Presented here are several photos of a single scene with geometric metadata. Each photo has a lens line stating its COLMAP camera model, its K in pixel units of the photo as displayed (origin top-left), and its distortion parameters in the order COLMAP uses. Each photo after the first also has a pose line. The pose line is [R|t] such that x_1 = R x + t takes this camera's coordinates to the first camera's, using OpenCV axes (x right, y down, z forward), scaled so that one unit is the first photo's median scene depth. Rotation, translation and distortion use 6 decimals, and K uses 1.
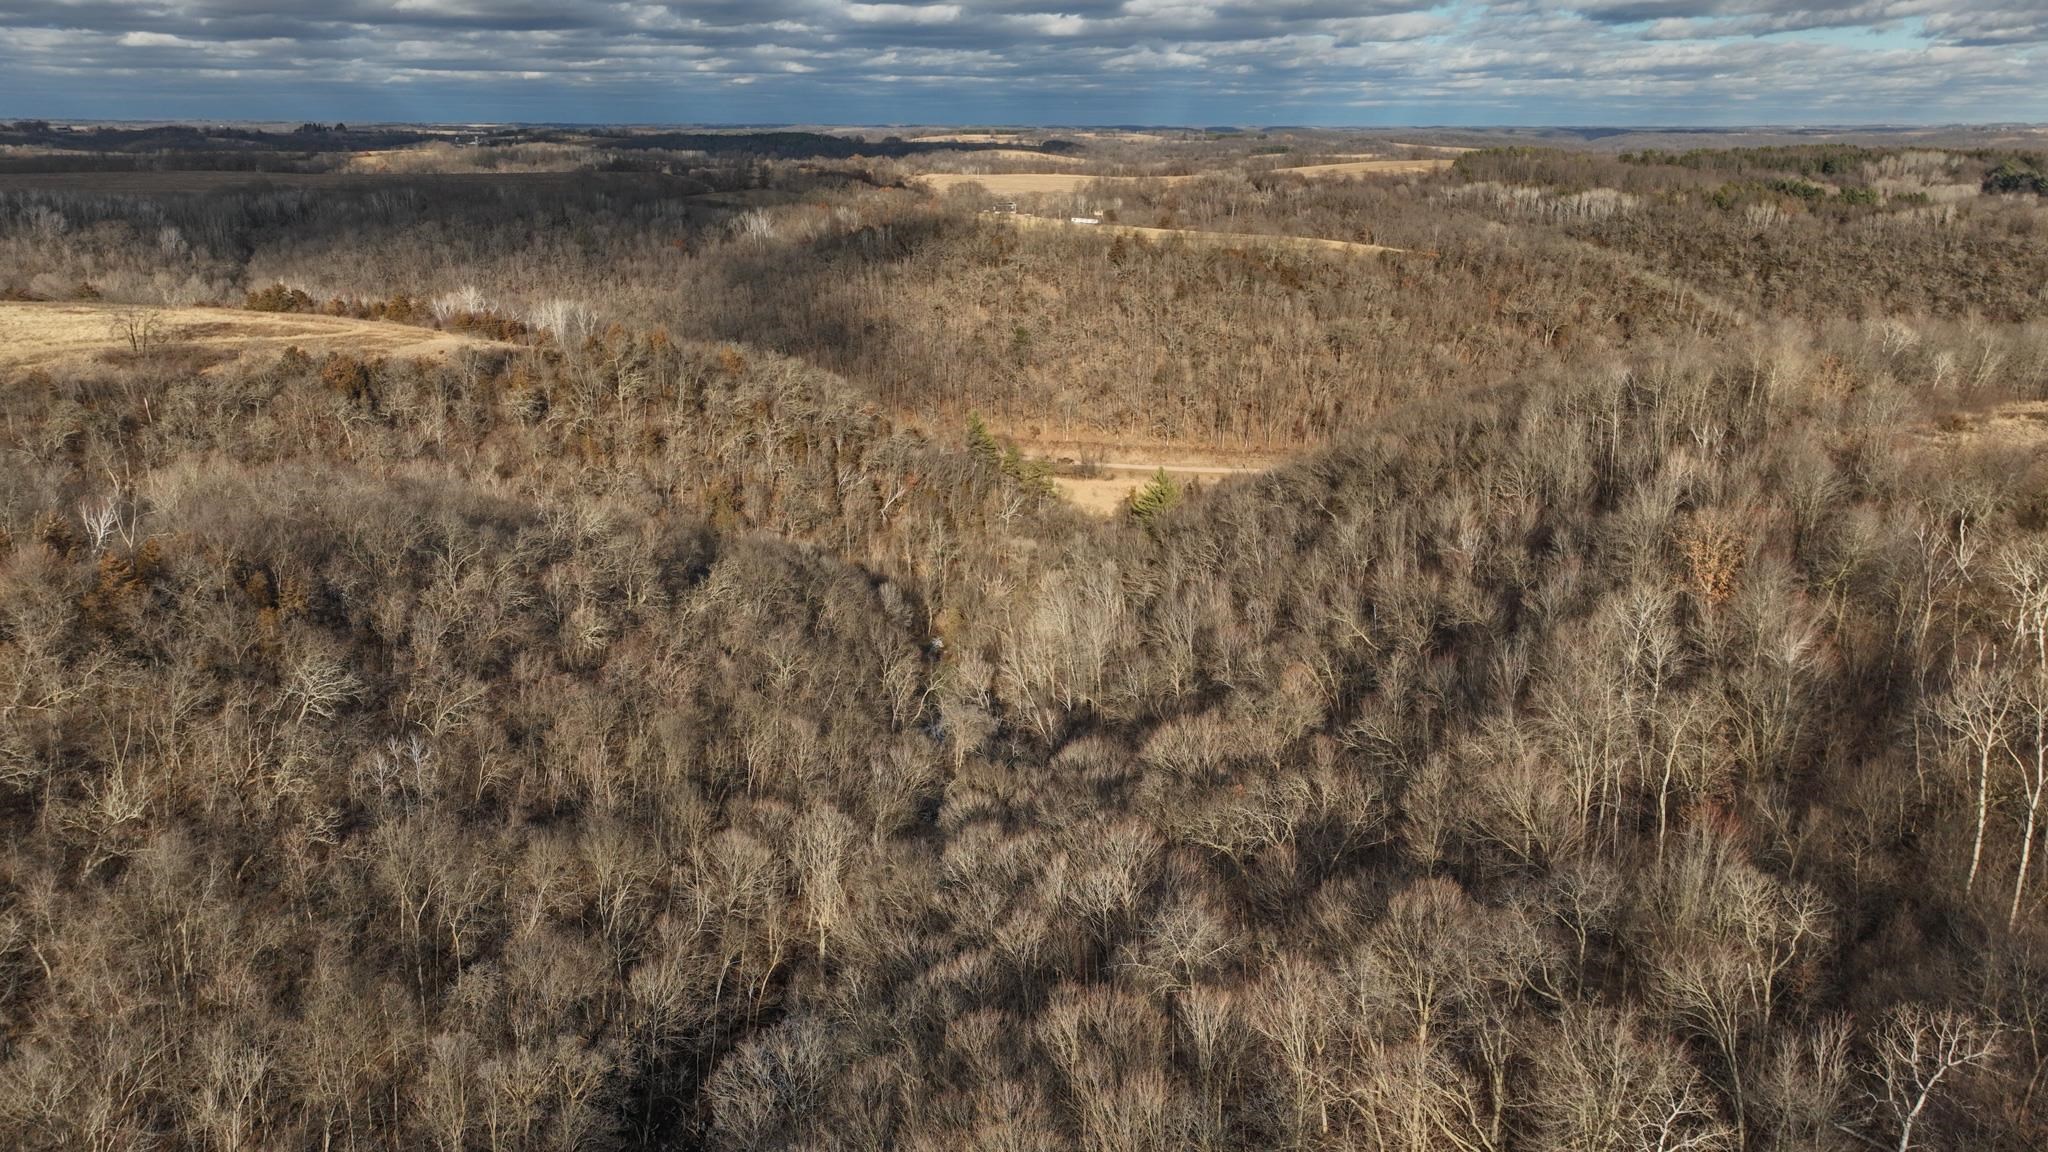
lens RADIAL K [[1433.9, 0, 1027.2], [0, 1433.9, 577.1], [0, 0, 1]] dist [-0.000291, 0.011551]
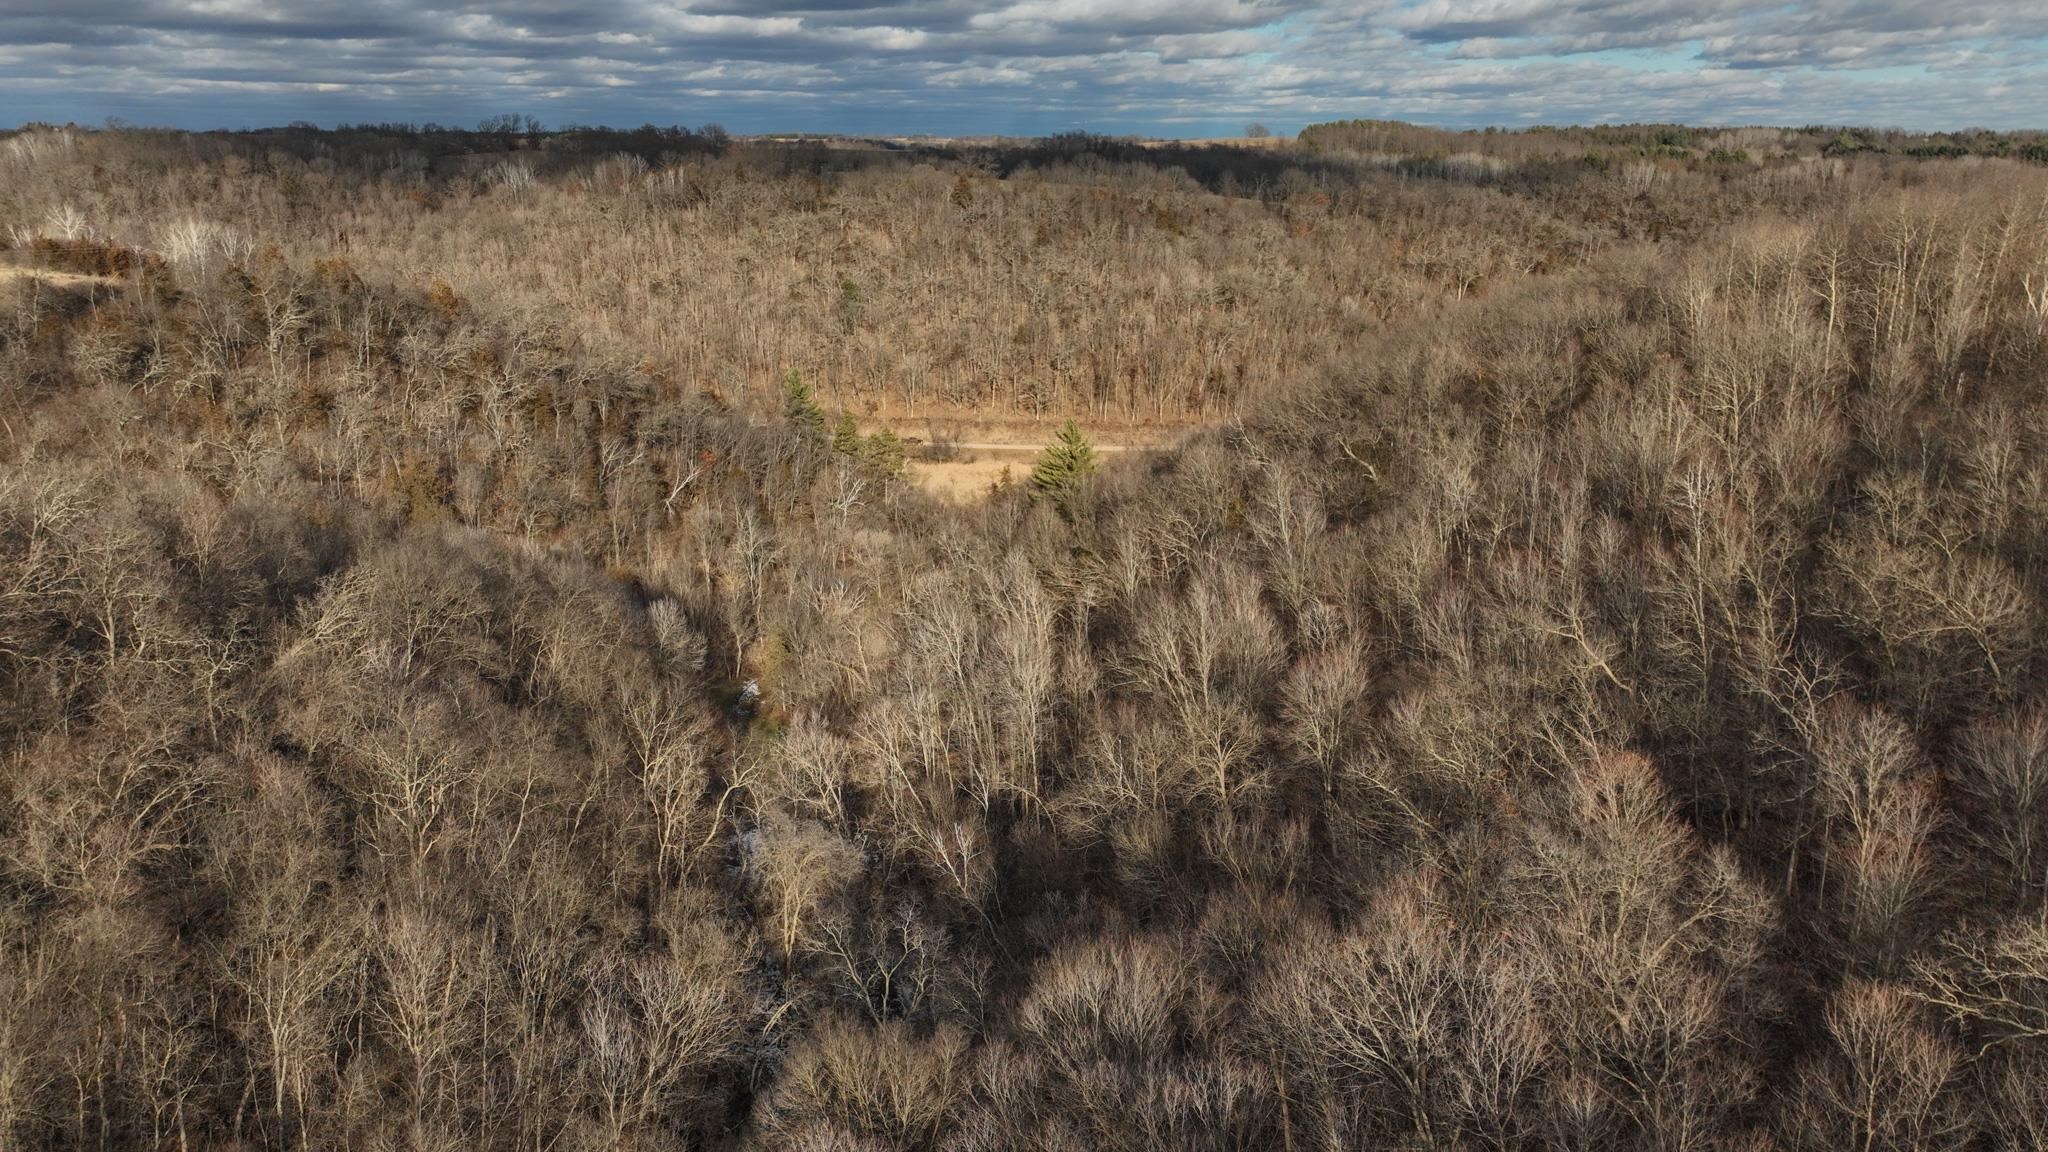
lens RADIAL K [[1433.9, 0, 1027.2], [0, 1433.9, 577.1], [0, 0, 1]] dist [-0.000291, 0.011551]
pose [[0.991917, -0.036081, 0.121651, -0.012262], [0.037380, 0.999266, -0.008413, 0.003912], [-0.121258, 0.012893, 0.992537, 0.273892]]
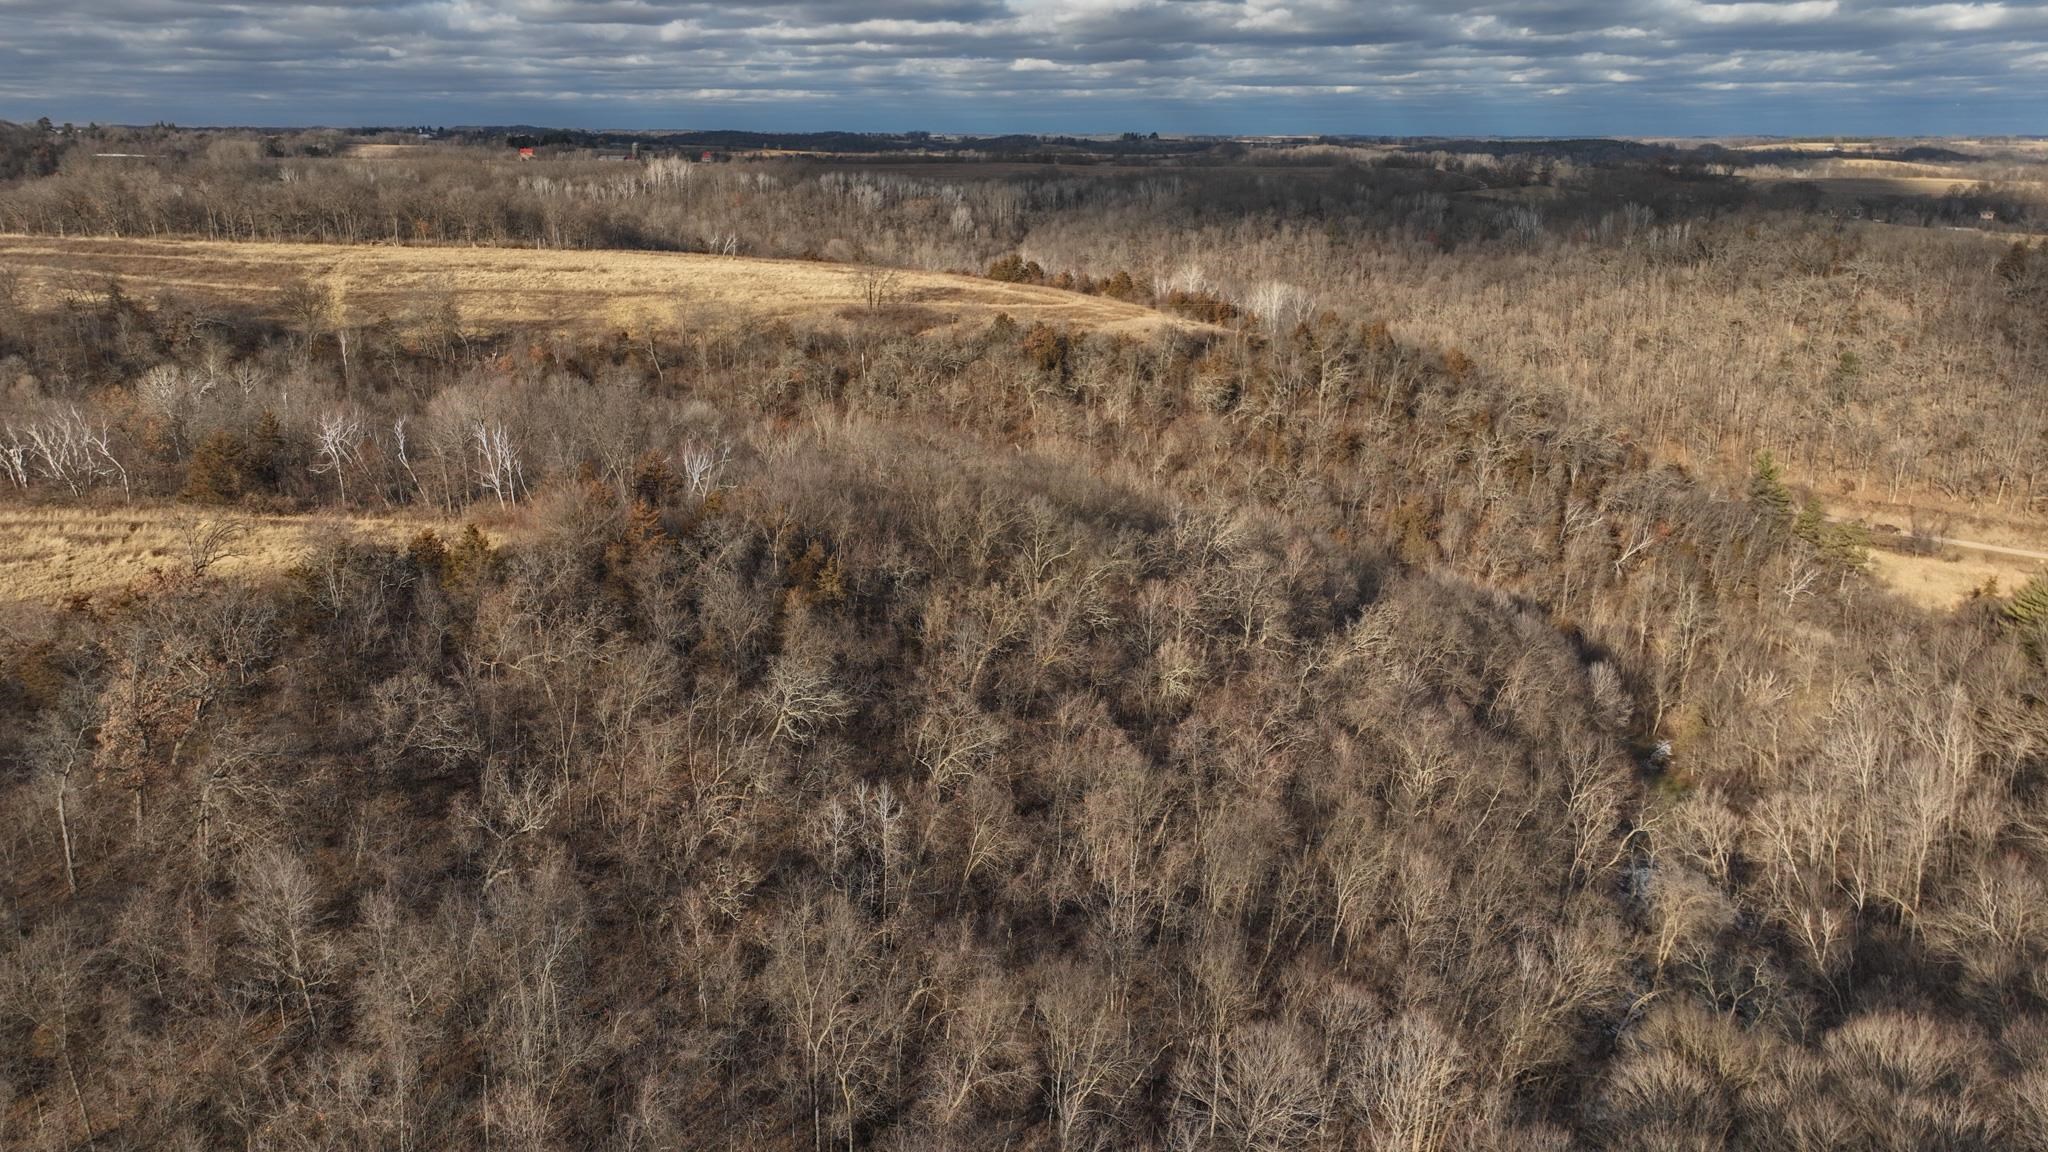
lens RADIAL K [[1433.9, 0, 1027.2], [0, 1433.9, 577.1], [0, 0, 1]] dist [-0.000291, 0.011551]
pose [[0.869053, 0.144430, -0.473167, -0.008055], [-0.148387, 0.988498, 0.029192, -0.012932], [0.471941, 0.044843, 0.880489, 0.145391]]
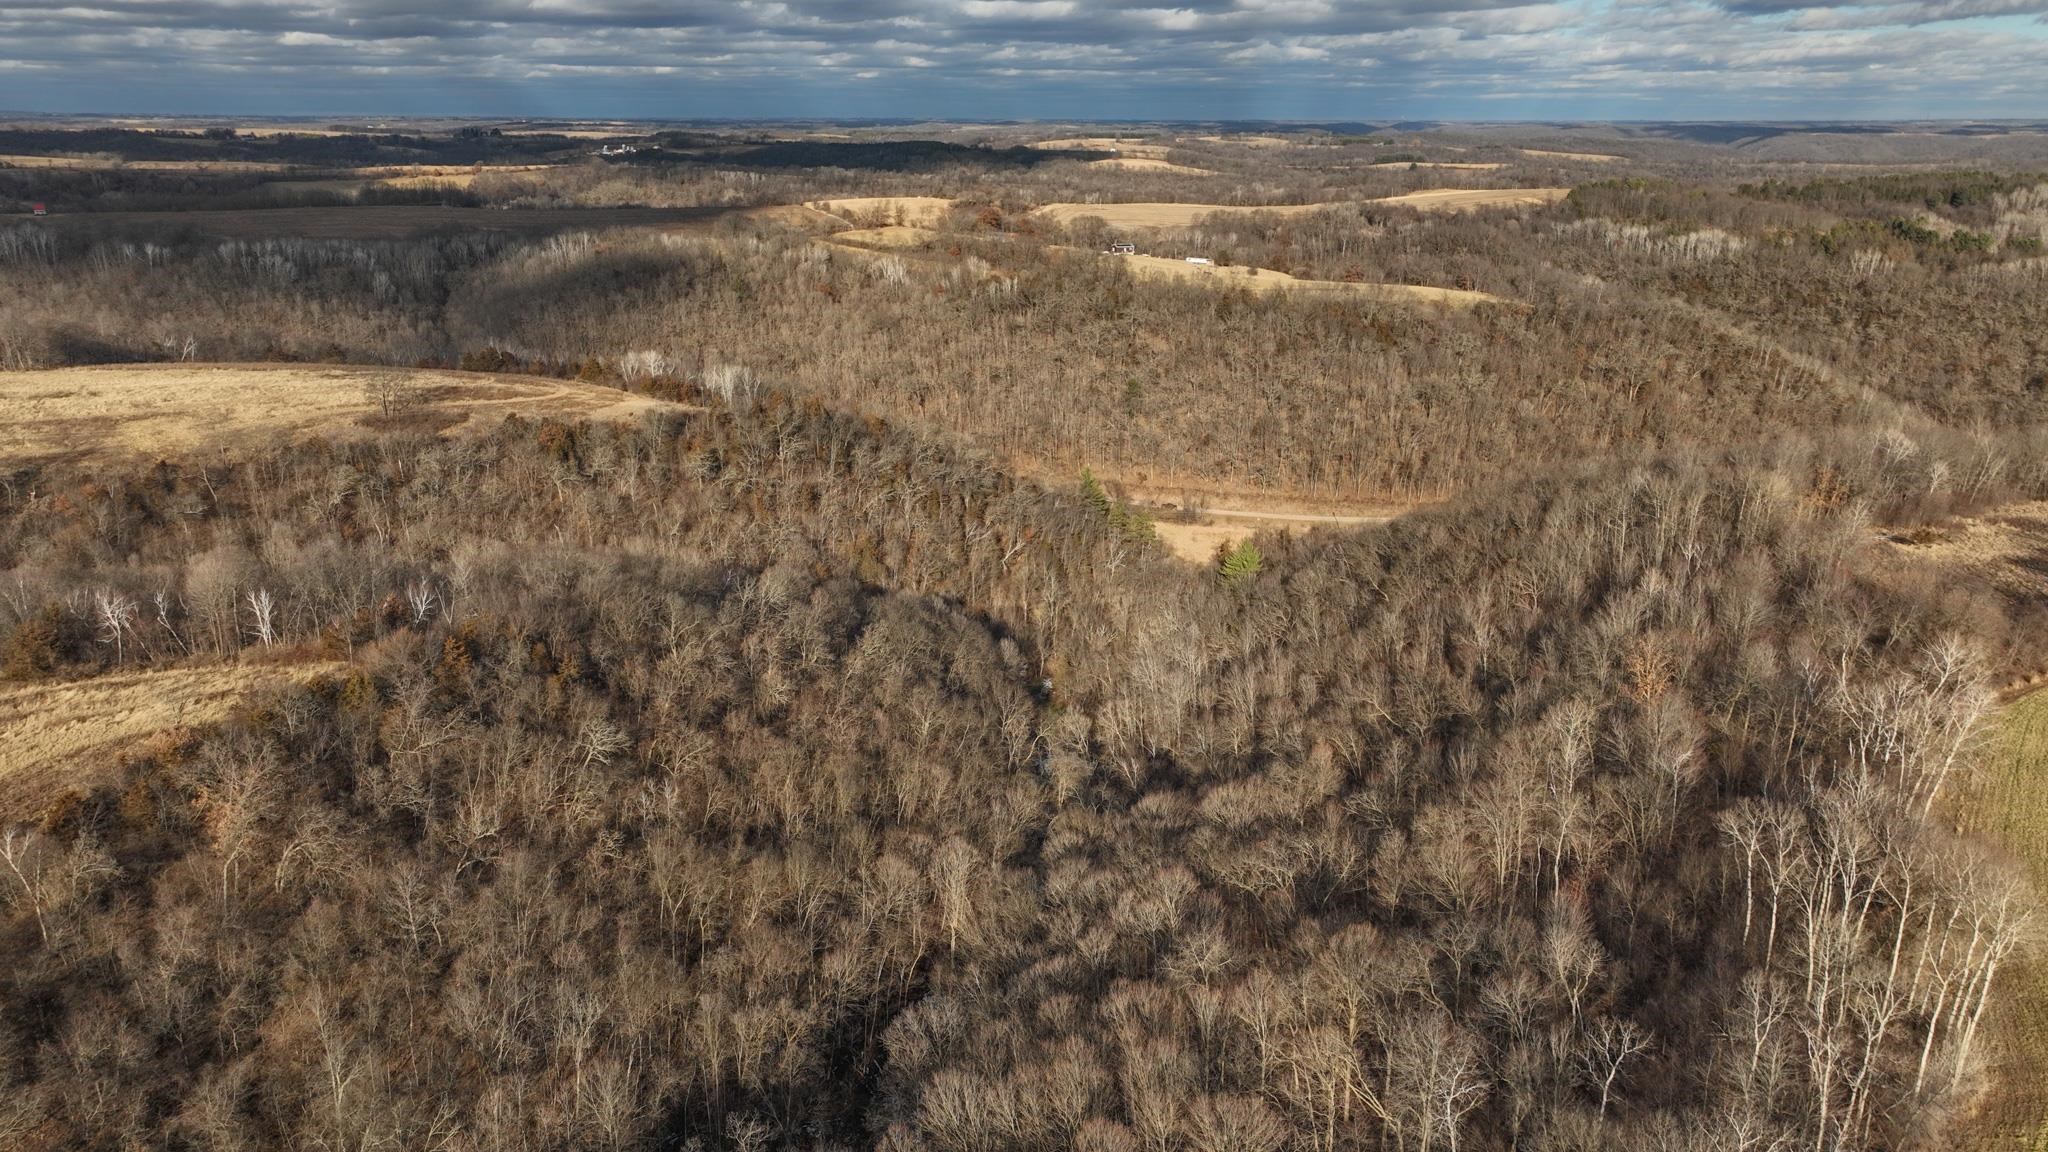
lens RADIAL K [[1433.9, 0, 1027.2], [0, 1433.9, 577.1], [0, 0, 1]] dist [-0.000291, 0.011551]
pose [[0.996438, 0.025928, -0.080240, 0.010453], [-0.025521, 0.999656, 0.006086, -0.040669], [0.080370, -0.004017, 0.996757, -0.140859]]
